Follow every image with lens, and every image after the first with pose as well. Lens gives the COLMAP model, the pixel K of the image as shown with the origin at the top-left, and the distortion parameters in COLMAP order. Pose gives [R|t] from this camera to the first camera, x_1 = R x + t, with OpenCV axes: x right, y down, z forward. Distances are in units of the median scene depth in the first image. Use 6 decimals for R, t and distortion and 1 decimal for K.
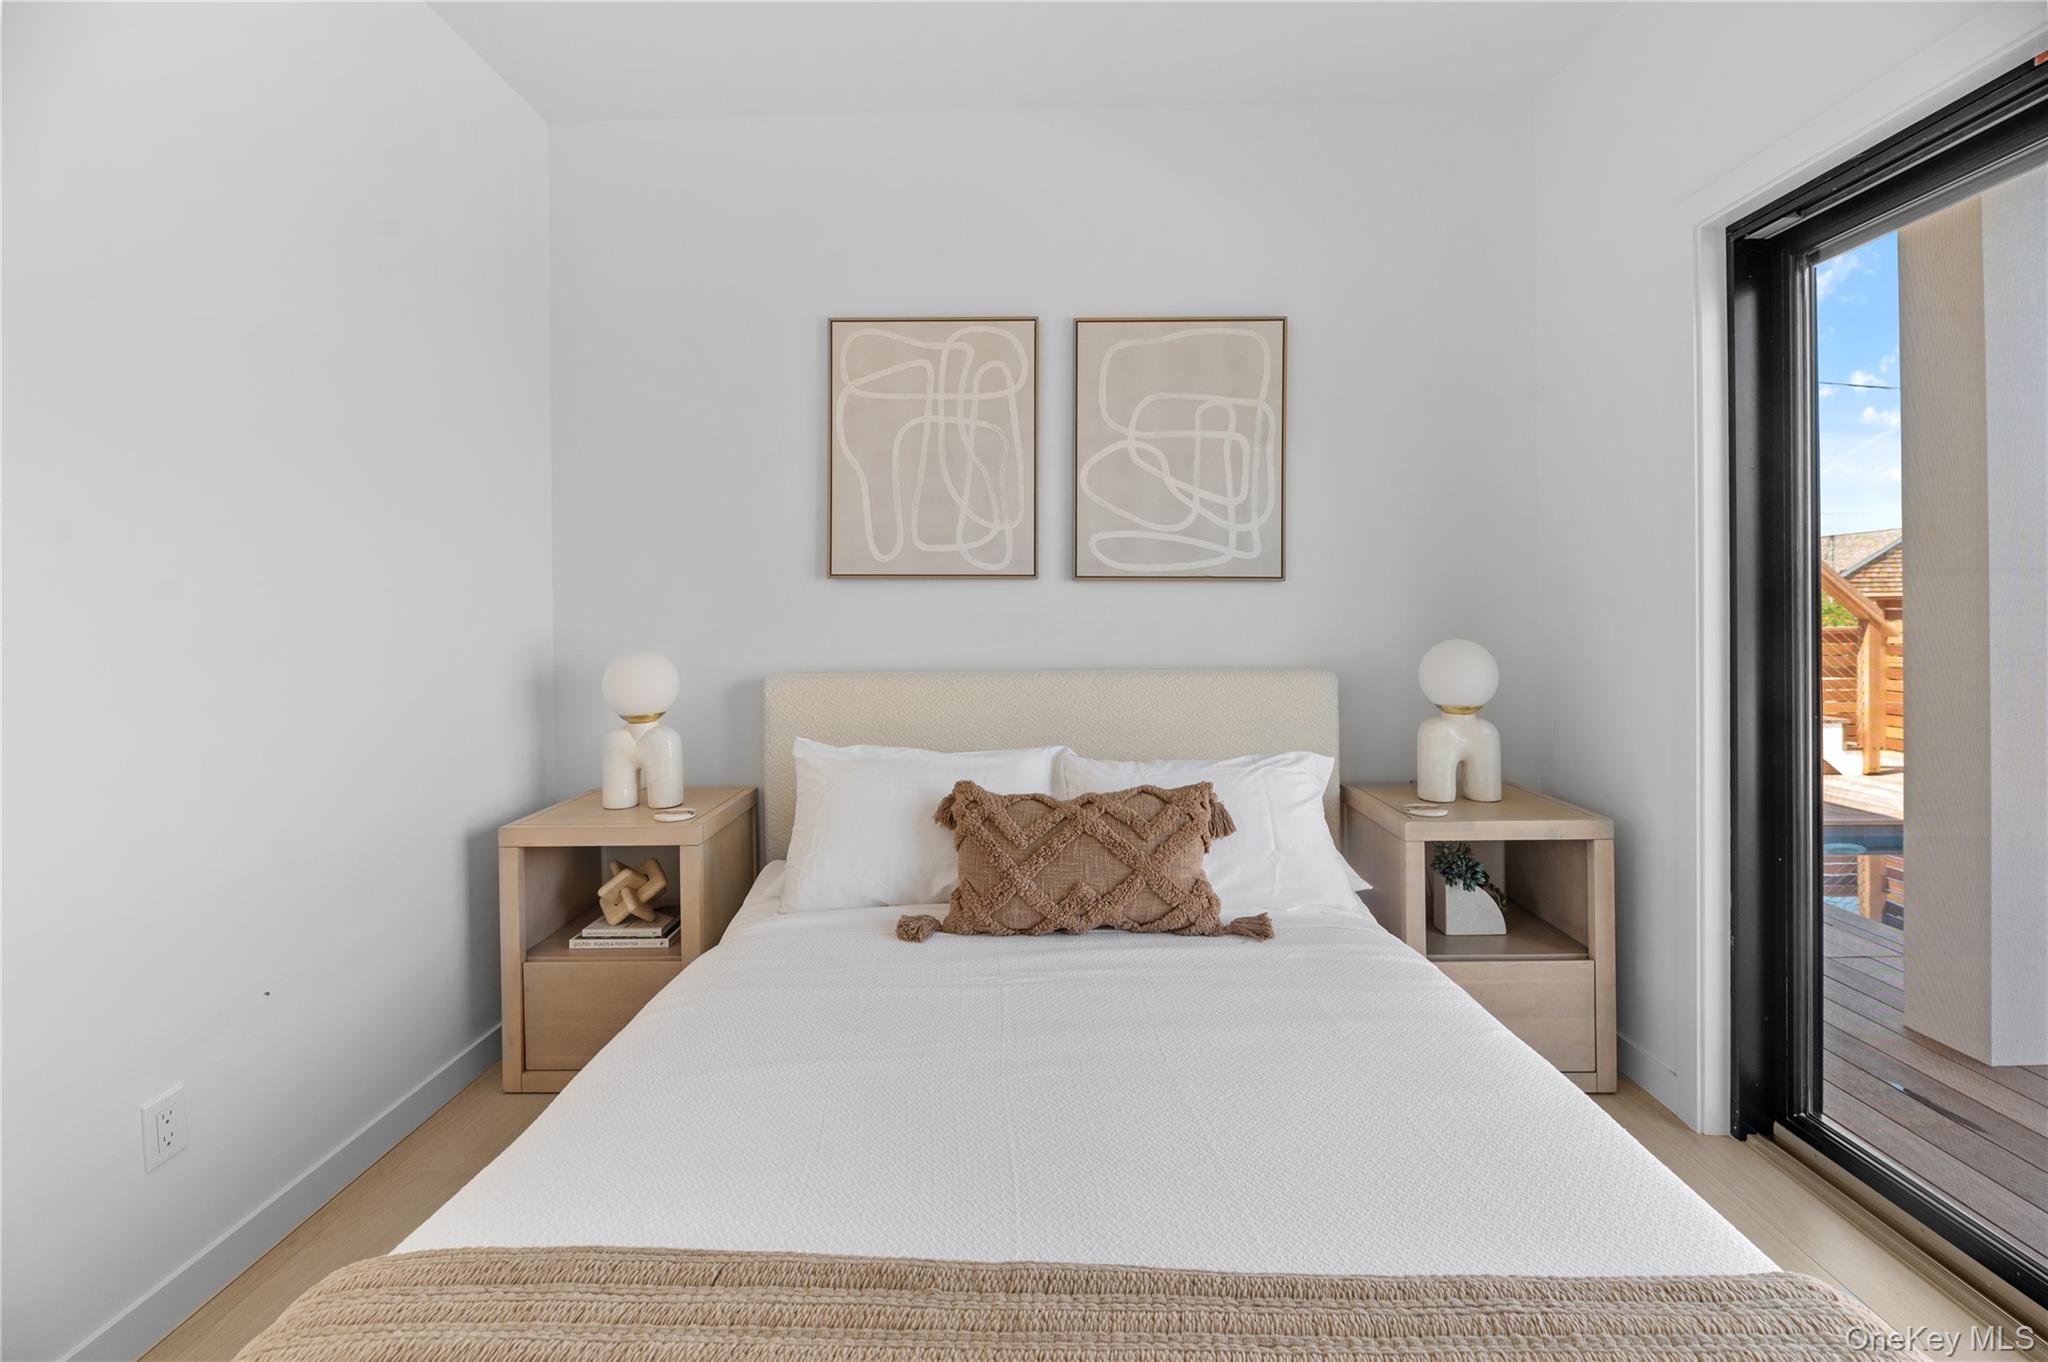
lens RADIAL K [[892.9, 0, 1003.2], [0, 892.9, 606.7], [0, 0, 1]] dist [-0.005857, 0.000348]
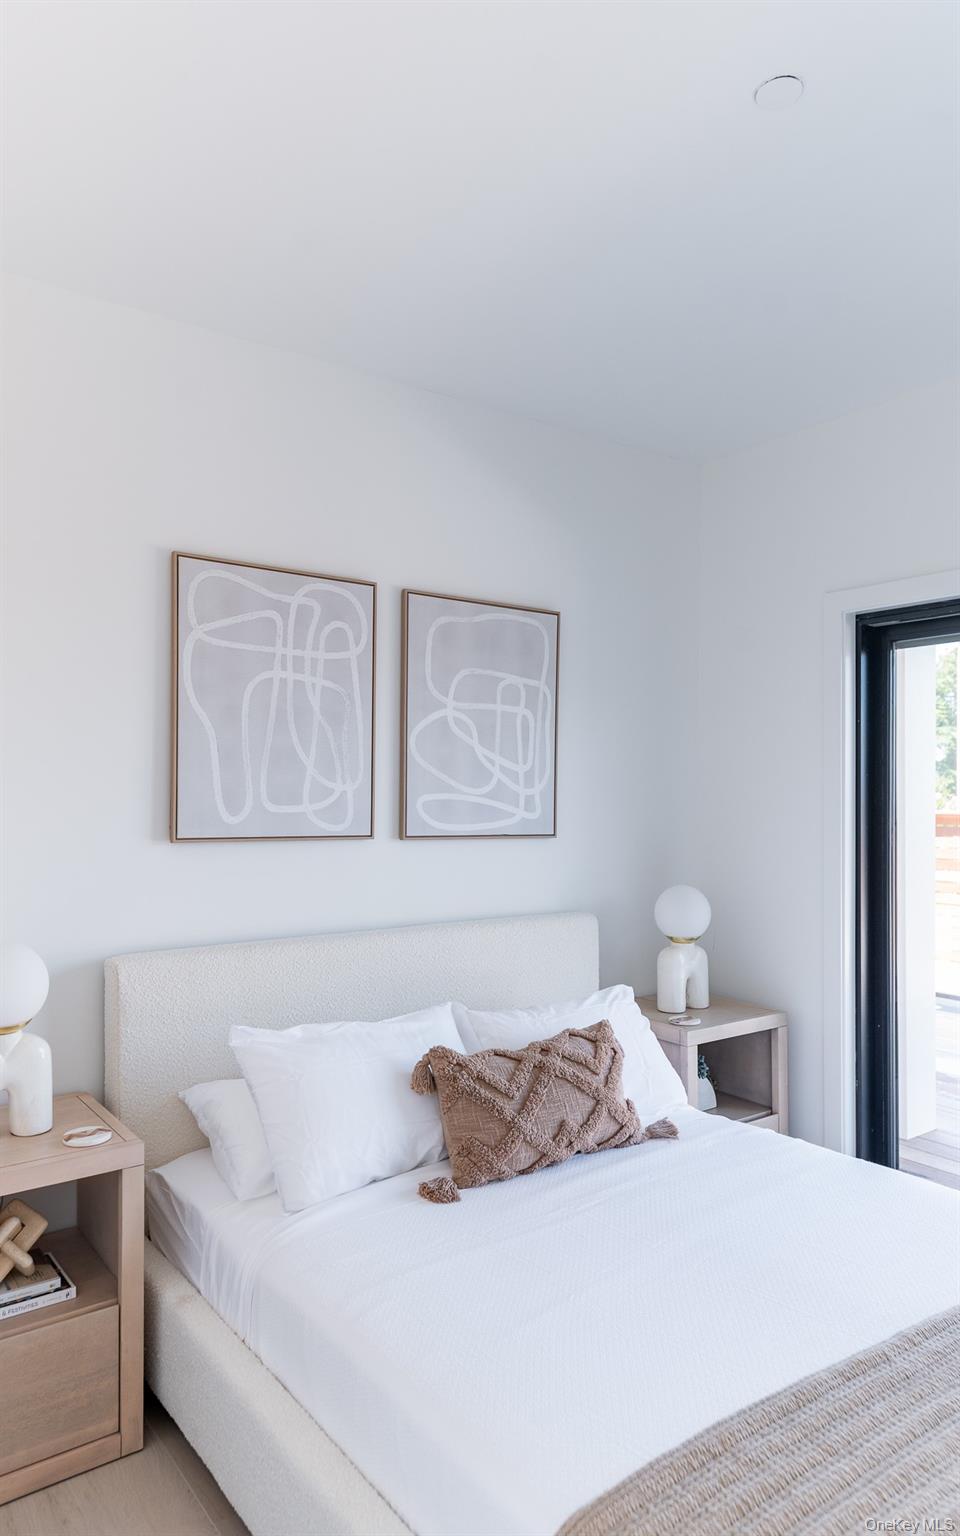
lens RADIAL K [[1067.5, 0, 470.3], [0, 1067.5, 777.6], [0, 0, 1]] dist [0.033919, -0.007299]
pose [[0.784139, 0.017208, 0.620347, -0.641139], [-0.011782, 0.999848, -0.012841, -0.088325], [-0.620474, 0.002760, 0.784222, -0.027284]]
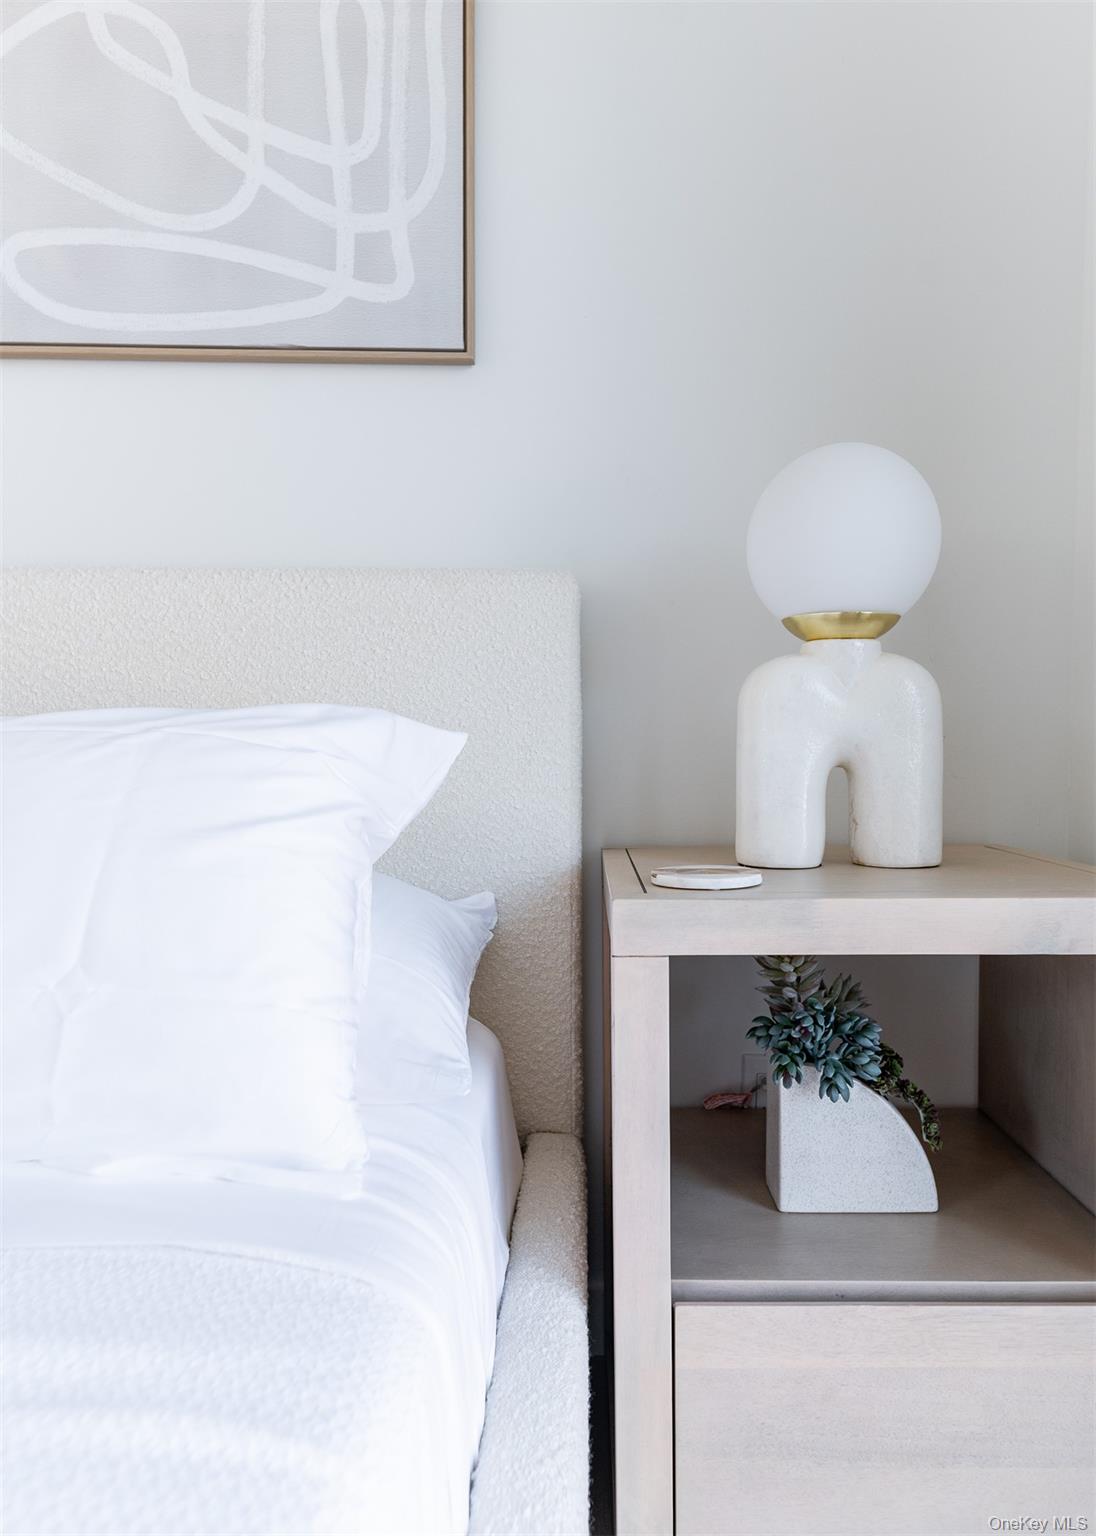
lens RADIAL K [[1015.8, 0, 579.7], [0, 1015.8, 815.0], [0, 0, 1]] dist [0.029961, -0.009493]
pose [[0.999557, 0.006739, 0.028976, 0.353399], [-0.008257, 0.998581, 0.052618, 0.157541], [-0.028580, -0.052834, 0.998194, 0.512928]]
